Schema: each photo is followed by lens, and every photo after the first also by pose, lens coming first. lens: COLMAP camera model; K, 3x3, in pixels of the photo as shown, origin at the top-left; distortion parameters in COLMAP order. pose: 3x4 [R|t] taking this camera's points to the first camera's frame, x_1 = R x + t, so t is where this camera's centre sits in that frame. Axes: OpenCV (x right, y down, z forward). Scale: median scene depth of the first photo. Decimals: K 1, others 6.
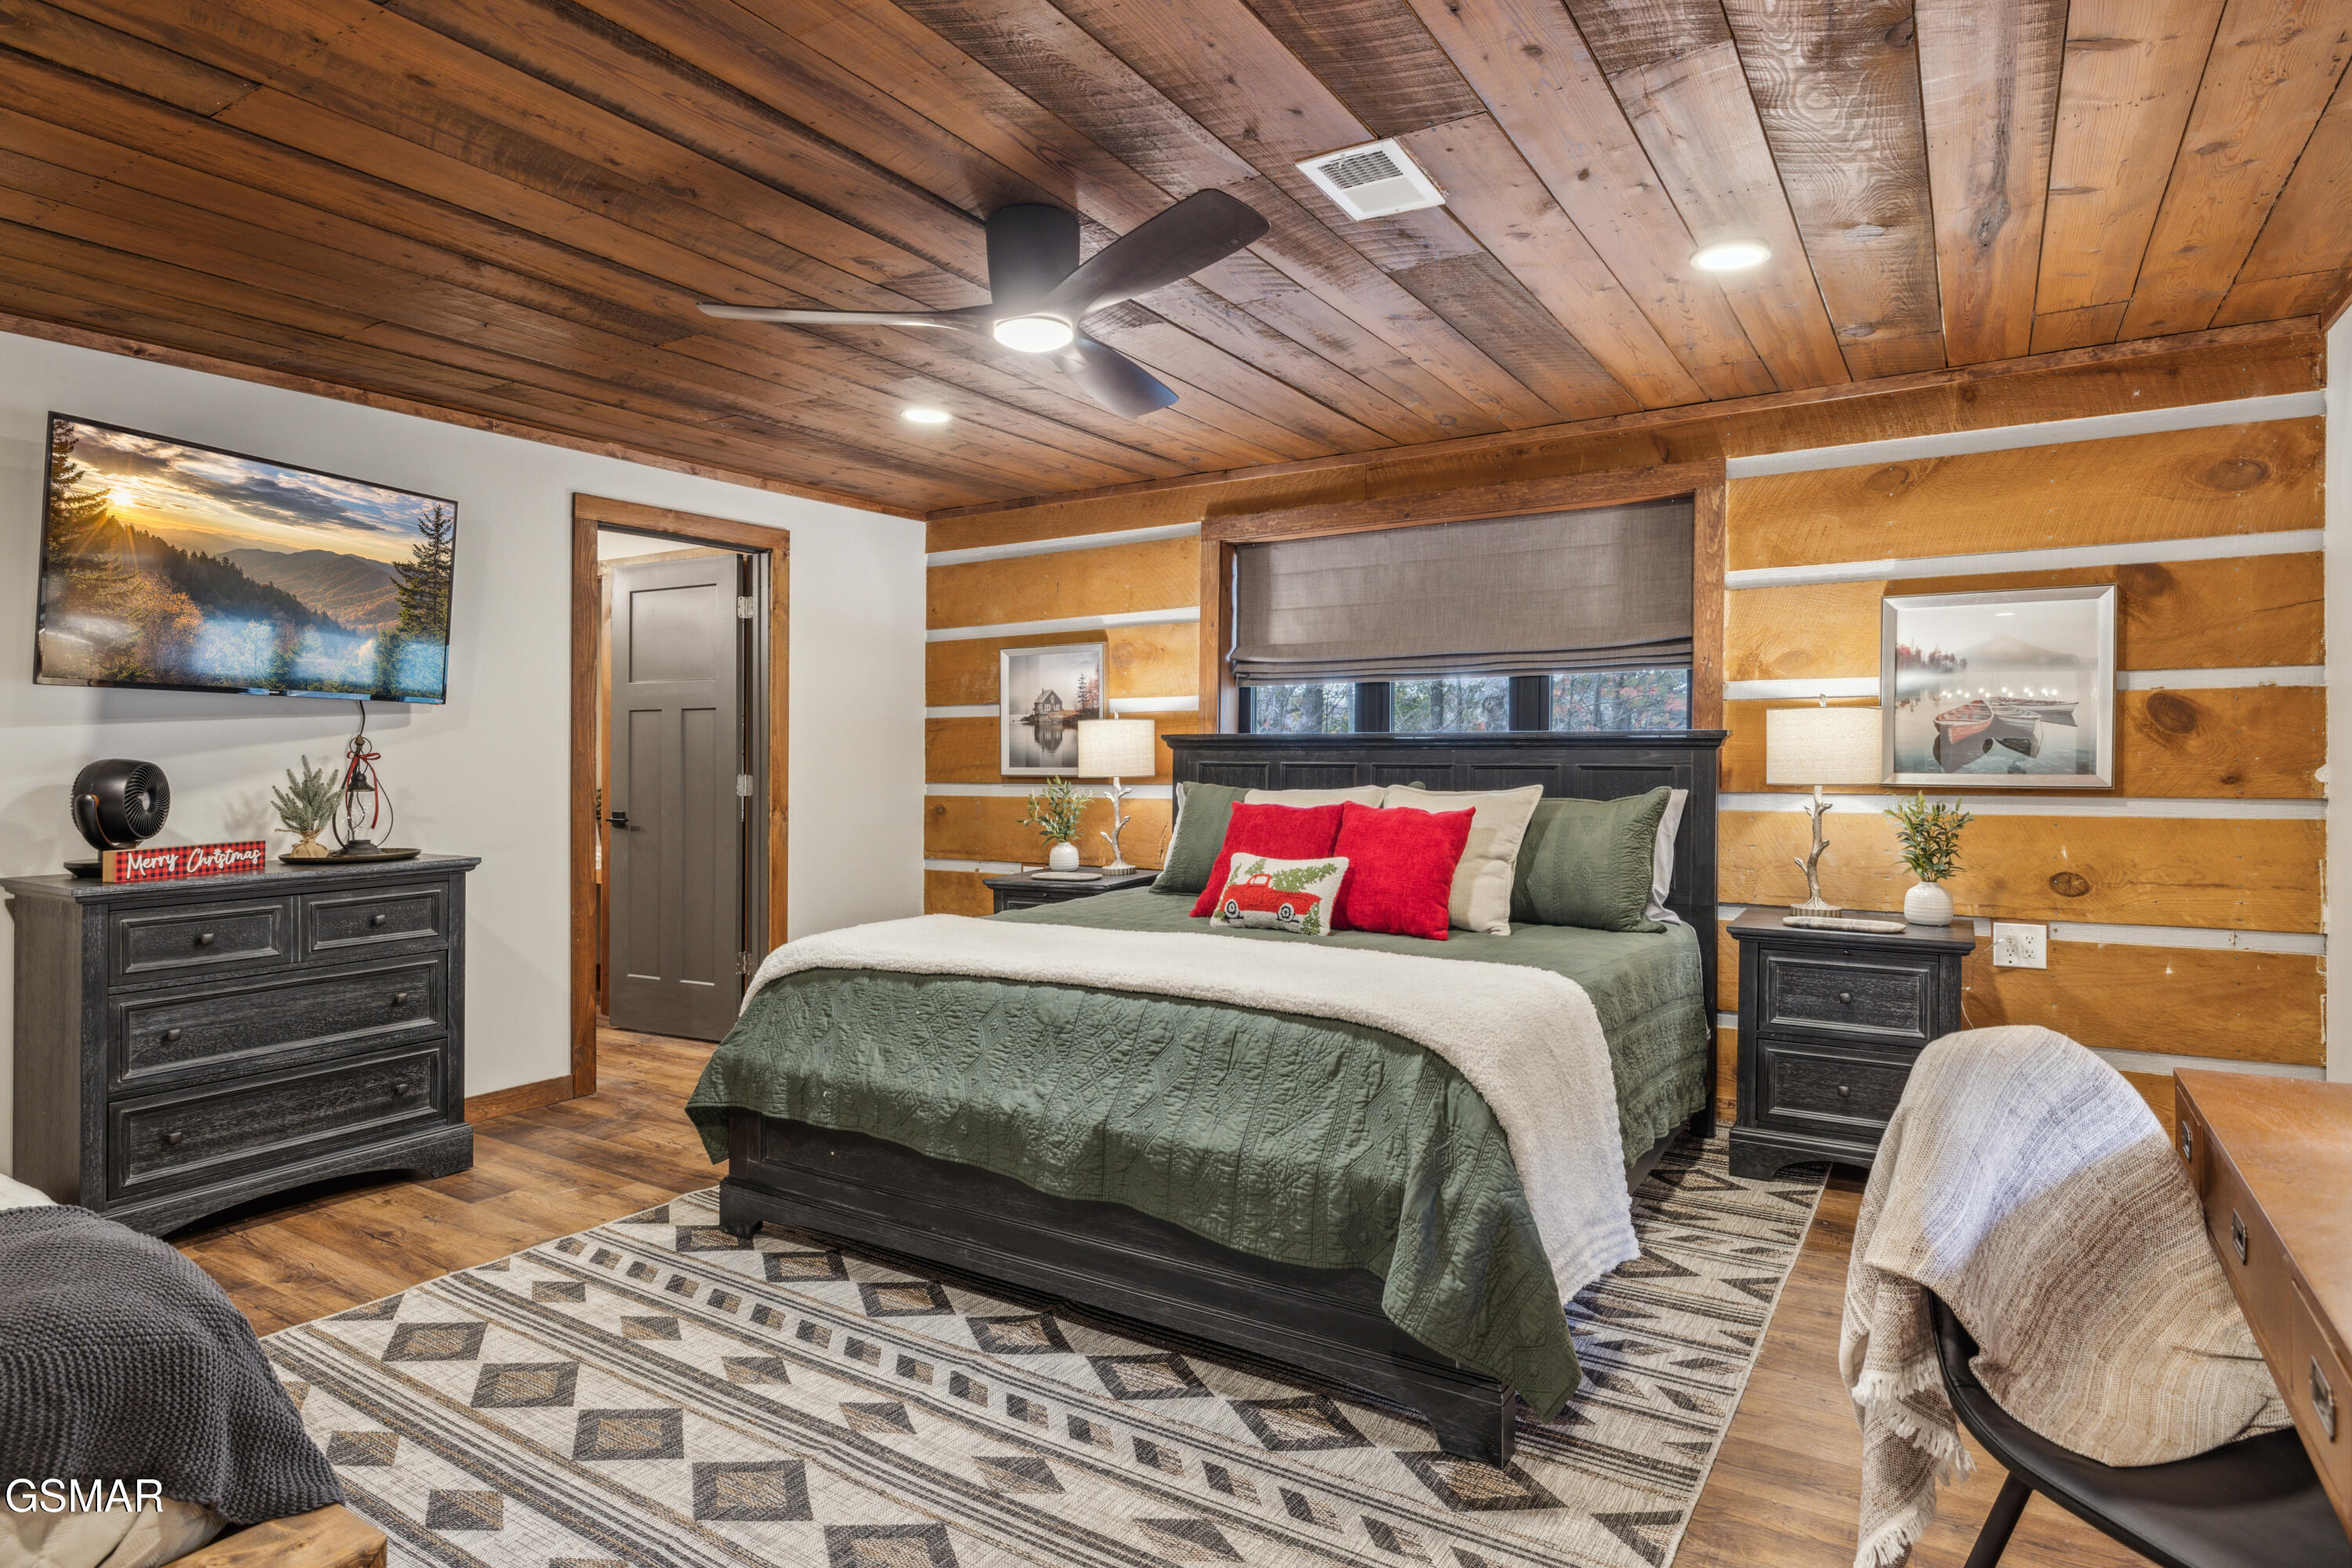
lens RADIAL K [[1260.1, 0, 1170.5], [0, 1260.1, 757.8], [0, 0, 1]] dist [-0.001694, 0.000097]
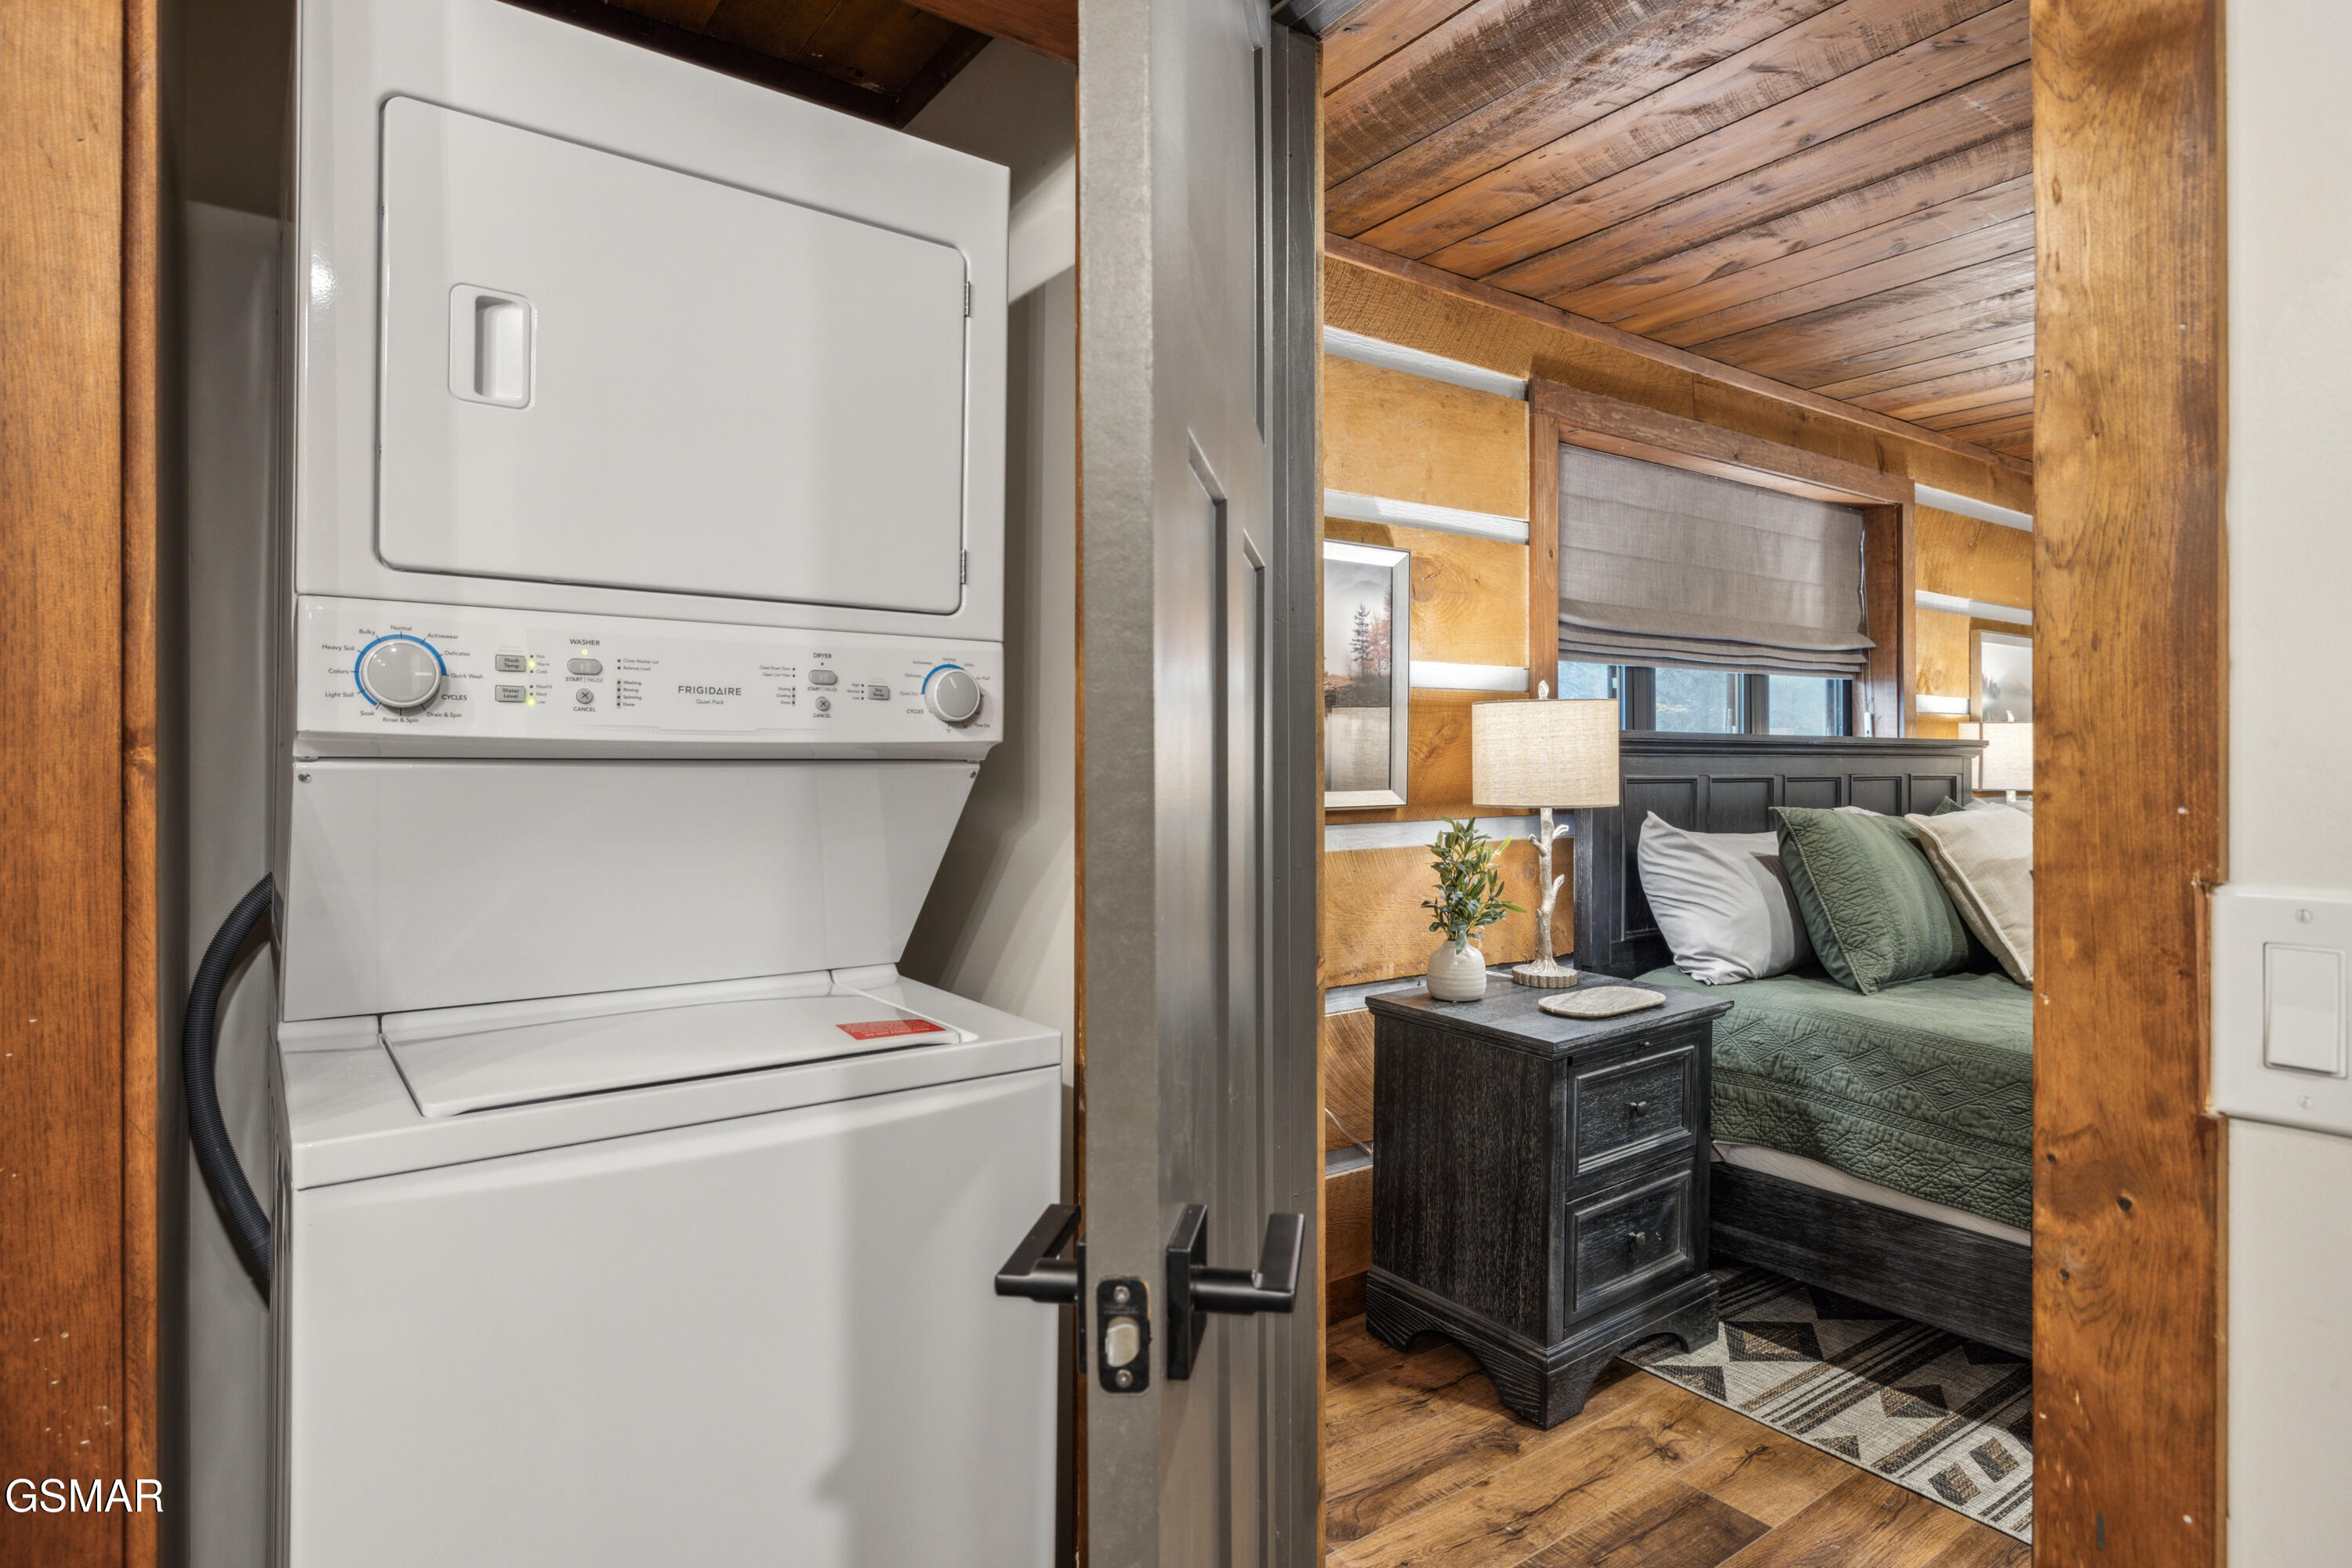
lens RADIAL K [[1260.1, 0, 1170.5], [0, 1260.1, 757.8], [0, 0, 1]] dist [-0.001694, 0.000097]
pose [[0.367219, -0.000202, 0.930134, -0.627260], [0.001798, 0.999998, -0.000493, -0.005797], [-0.930133, 0.001853, 0.367219, 0.975734]]
